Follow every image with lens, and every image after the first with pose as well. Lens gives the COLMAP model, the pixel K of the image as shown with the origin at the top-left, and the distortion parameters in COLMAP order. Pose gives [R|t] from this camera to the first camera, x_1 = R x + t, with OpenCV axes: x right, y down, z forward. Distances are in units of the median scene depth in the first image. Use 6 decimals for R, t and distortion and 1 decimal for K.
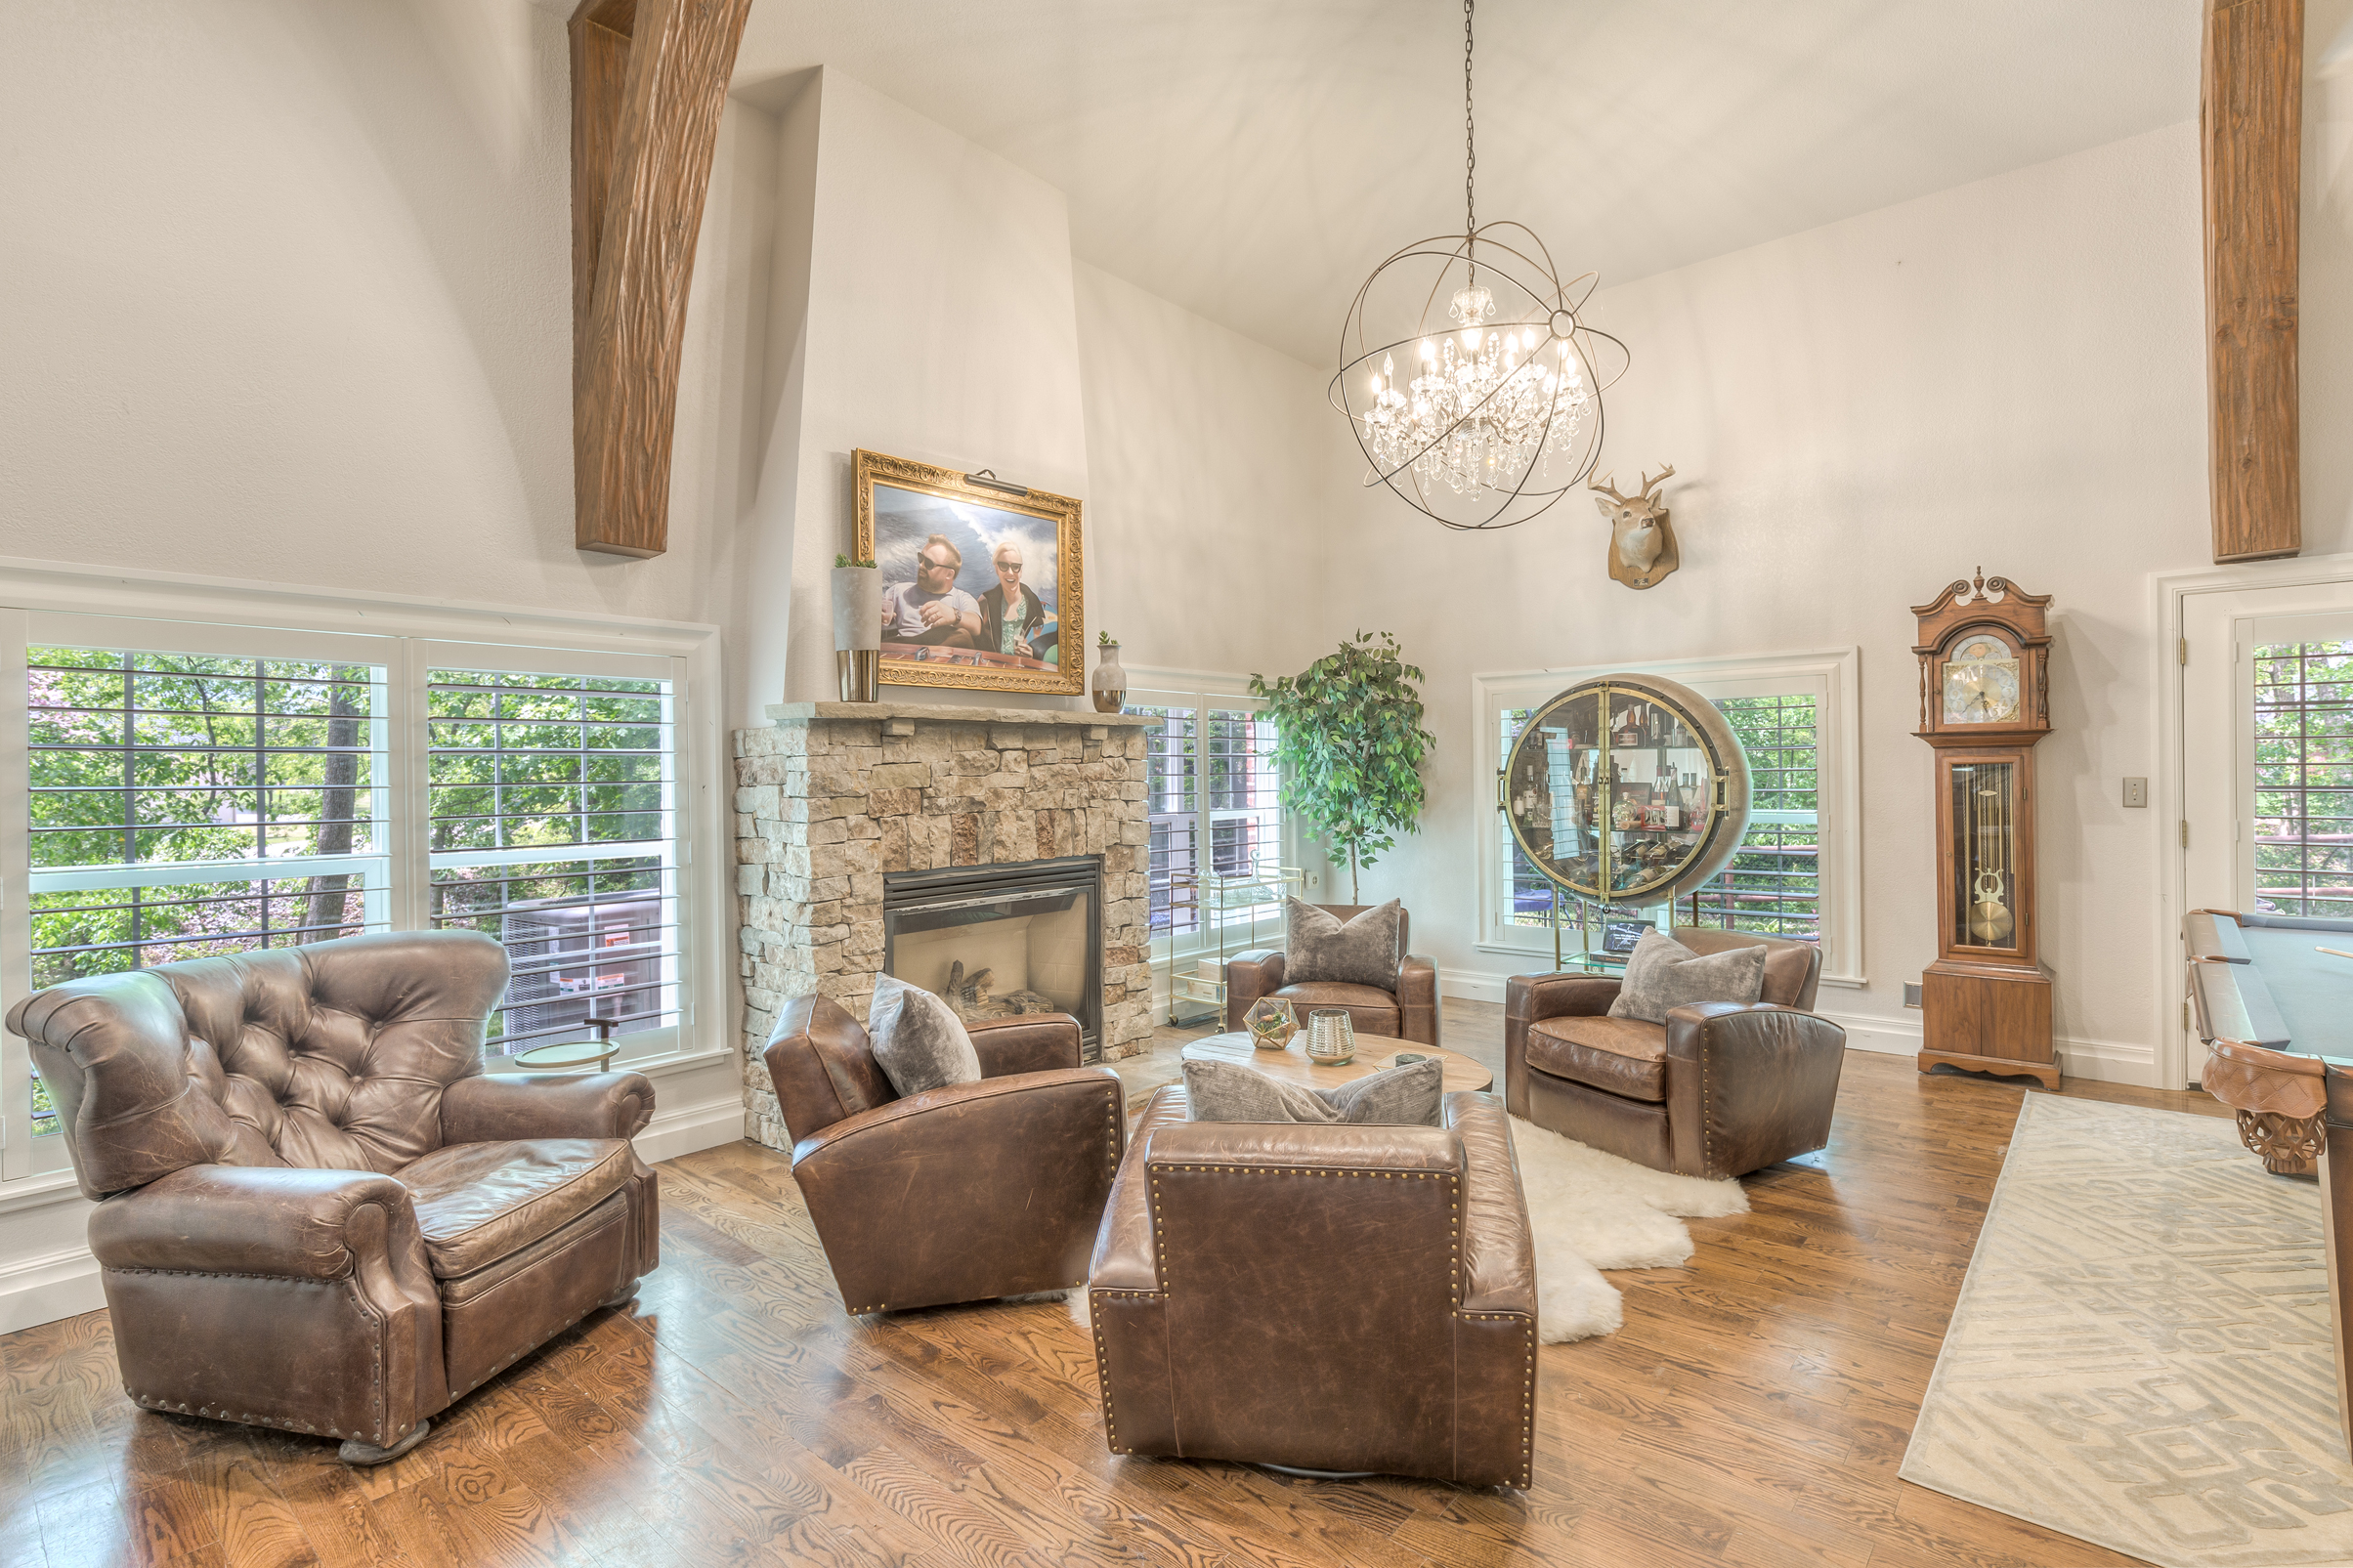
lens RADIAL K [[1103.8, 0, 1209.6], [0, 1103.8, 774.4], [0, 0, 1]] dist [-0.000870, 0.000963]
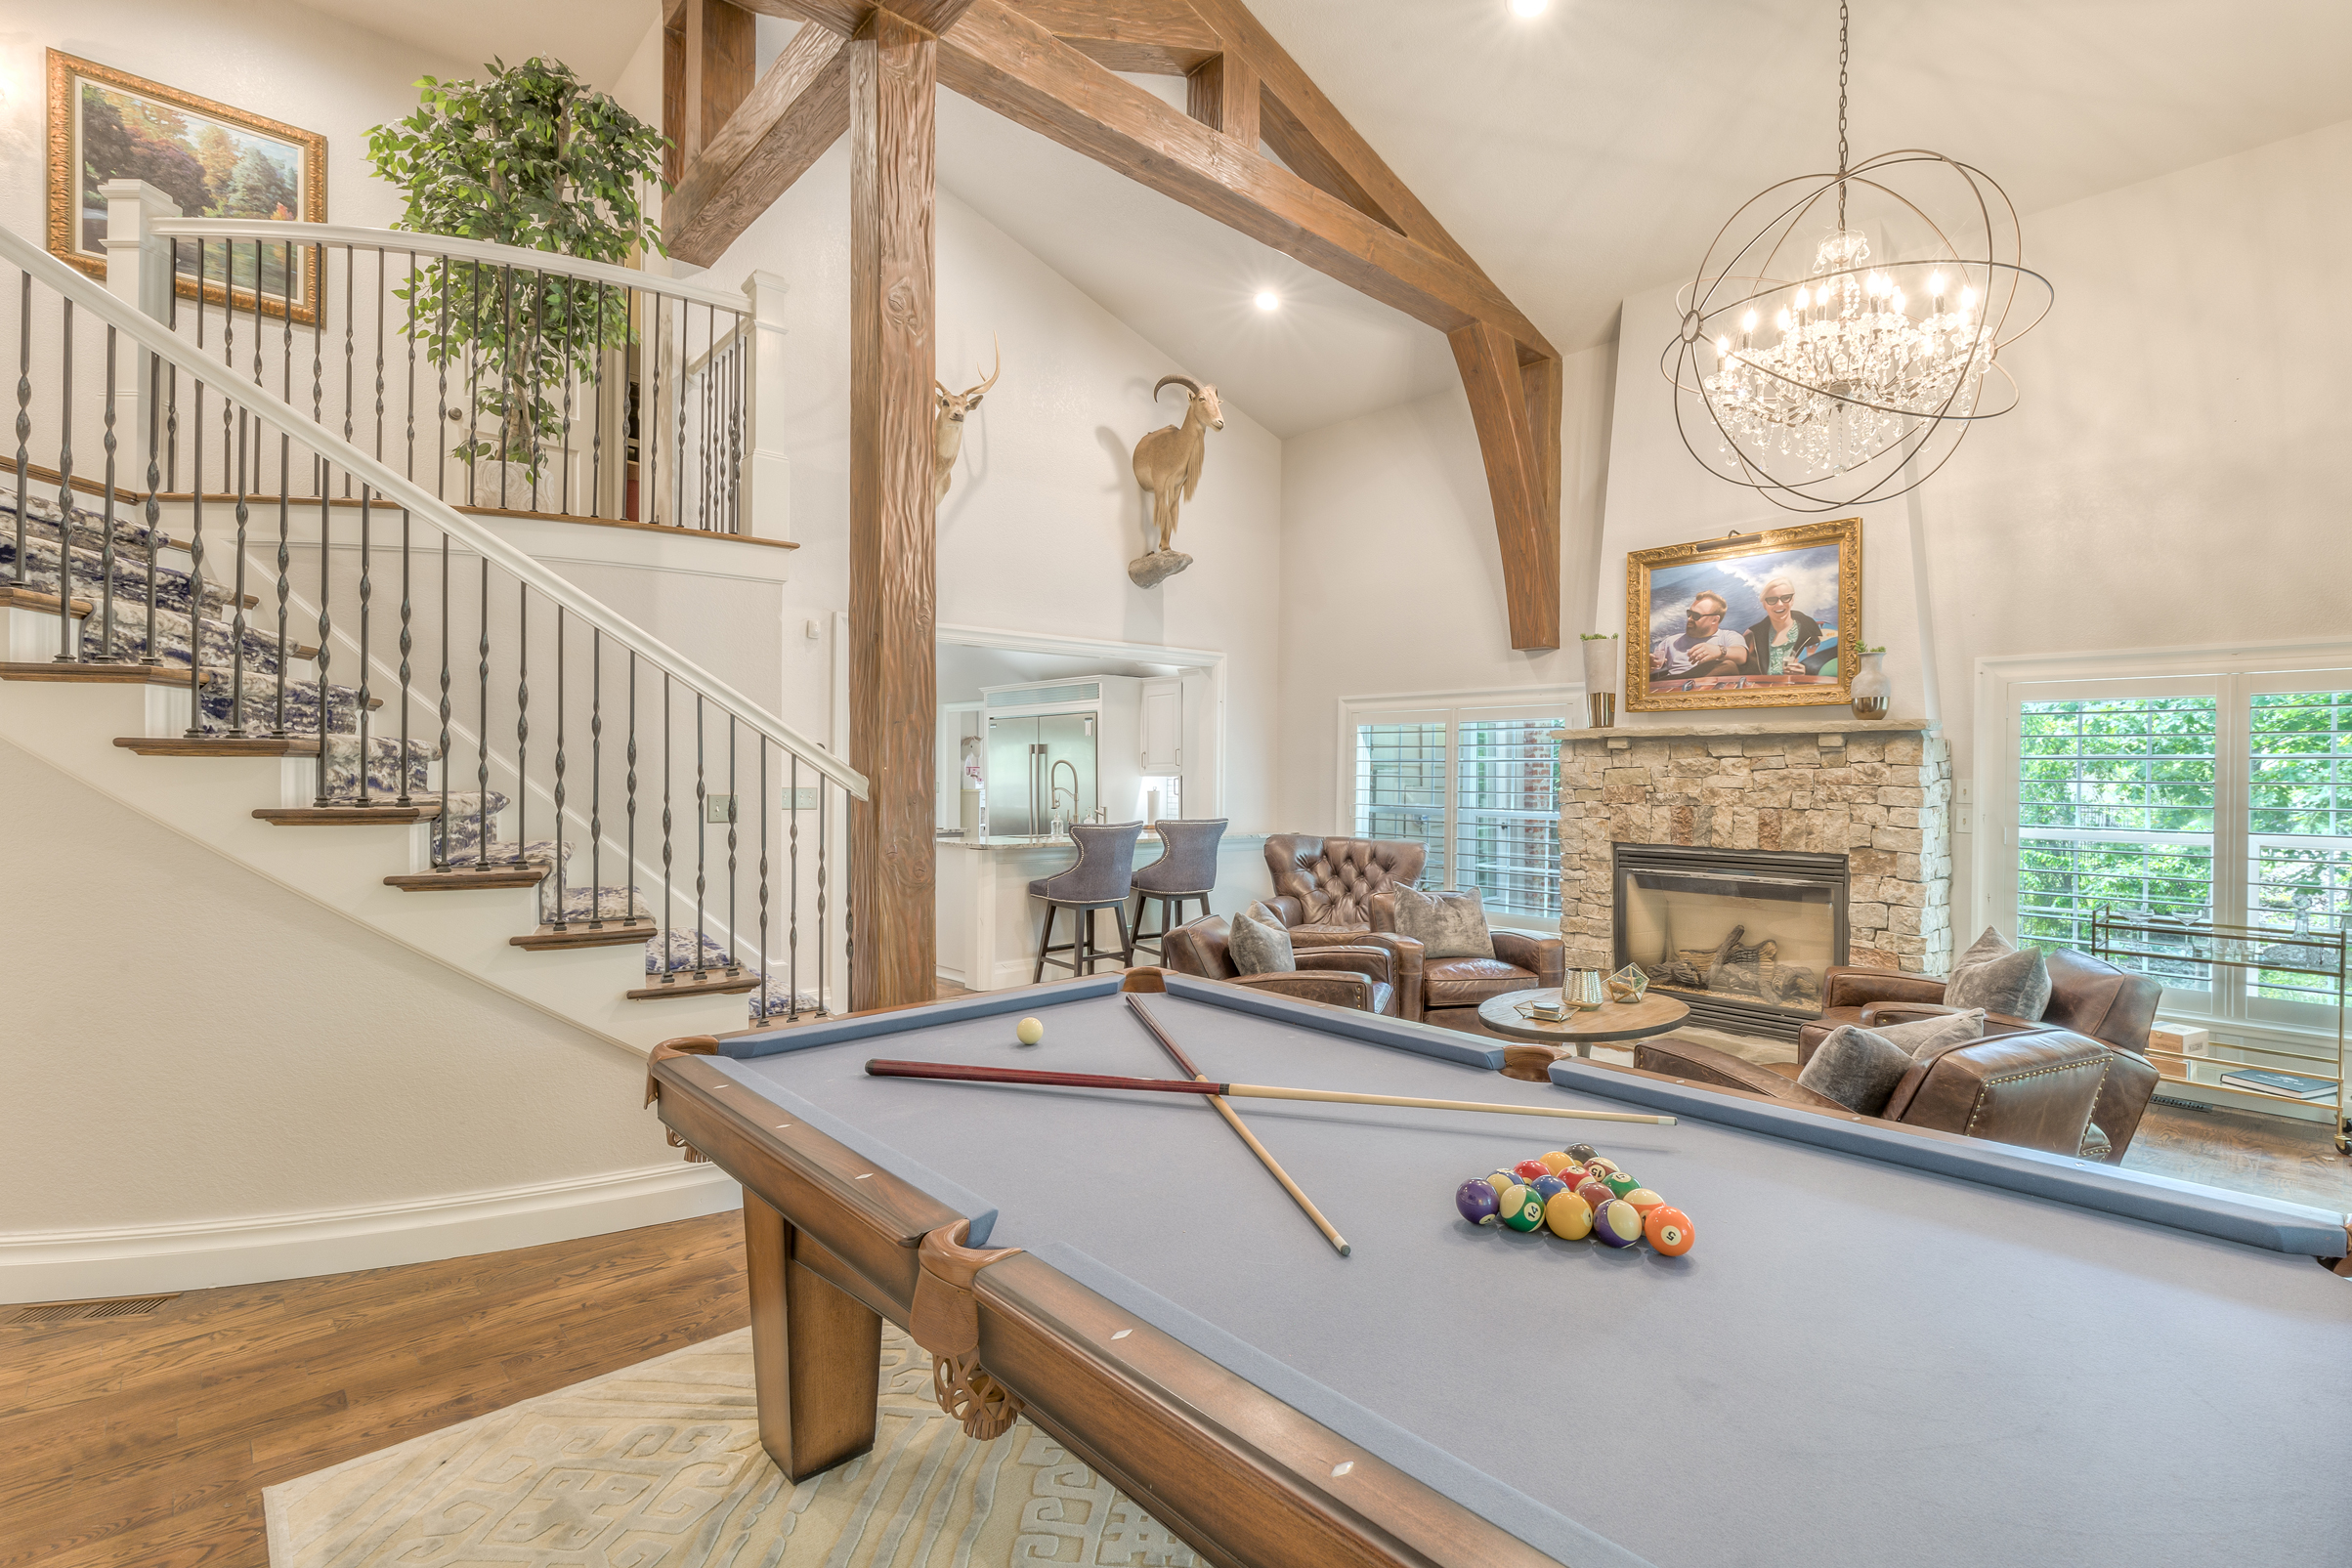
lens RADIAL K [[1036.7, 0, 1180.9], [0, 1036.7, 777.0], [0, 0, 1]] dist [0.000847, 0.000042]
pose [[-0.116017, 0.019048, -0.993065, 1.034659], [-0.004247, 0.999797, 0.019673, -0.020117], [0.993238, 0.006500, -0.115913, 0.525377]]
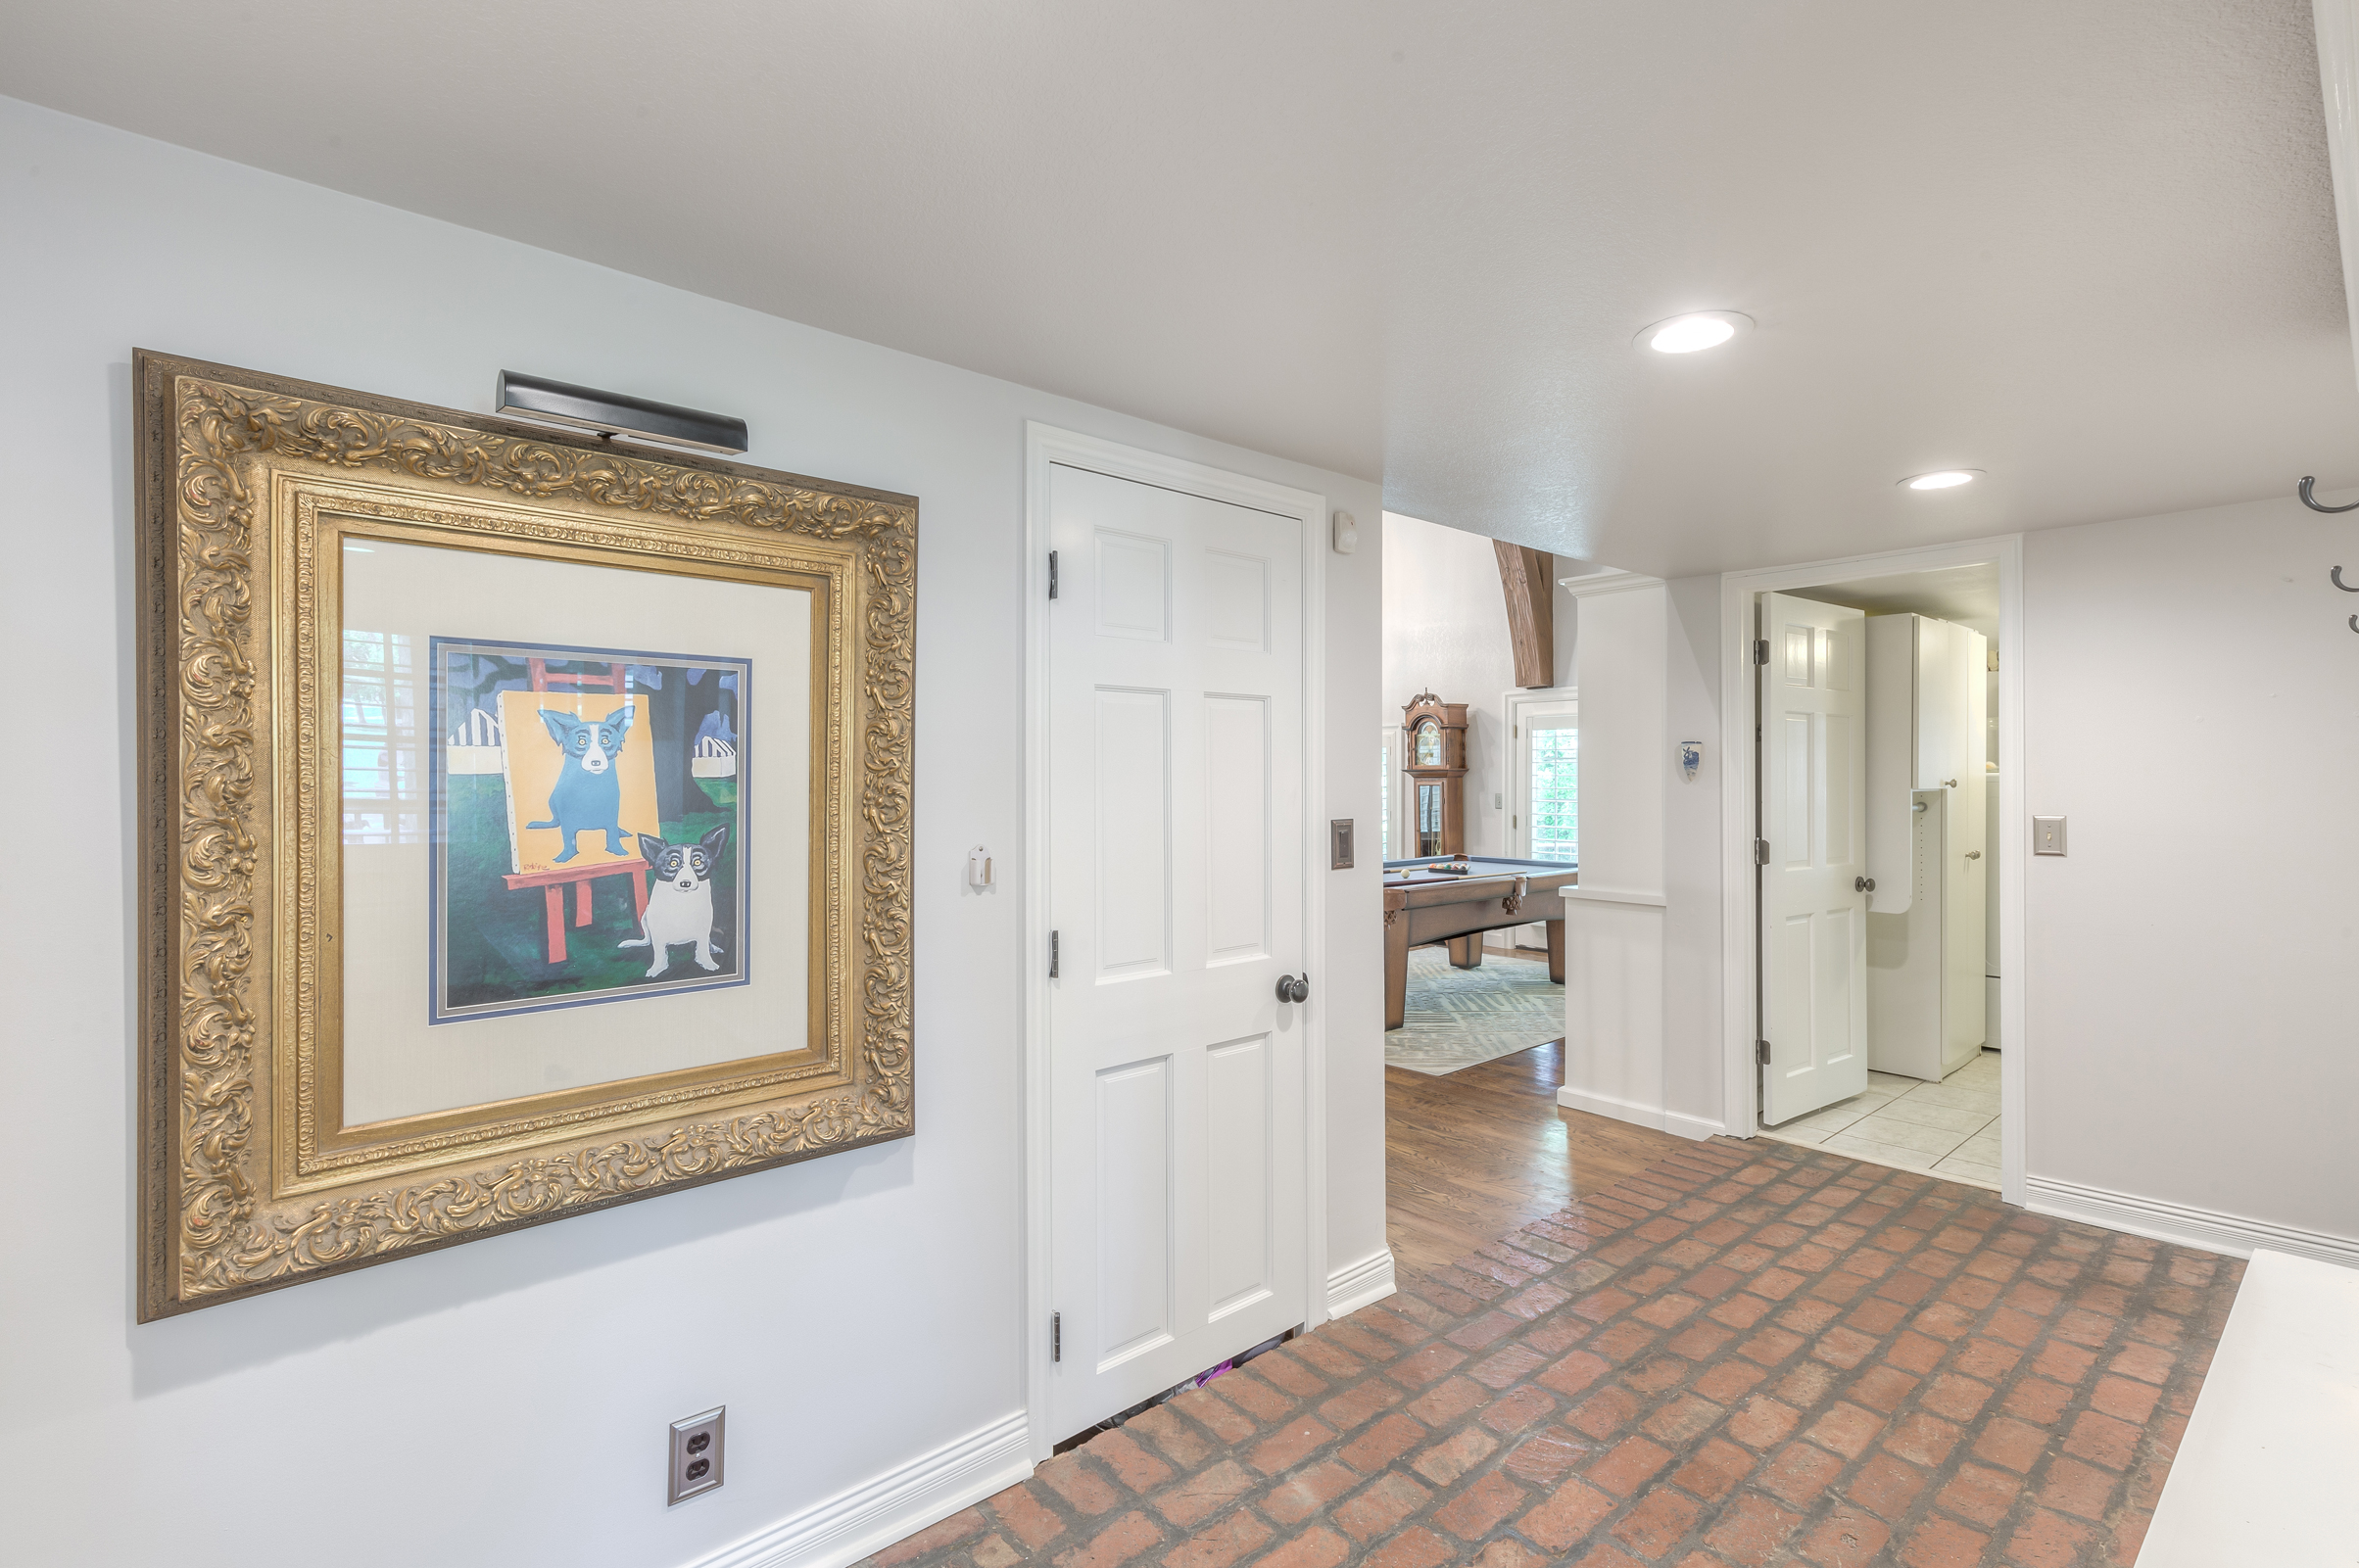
lens RADIAL K [[1061.9, 0, 1189.6], [0, 1061.9, 777.9], [0, 0, 1]] dist [-0.003566, -0.000783]
pose [[0.986100, 0.014738, -0.165496, 0.595836], [-0.015447, 0.999876, -0.002994, -0.011489], [0.165431, 0.005509, 0.986206, -0.971349]]
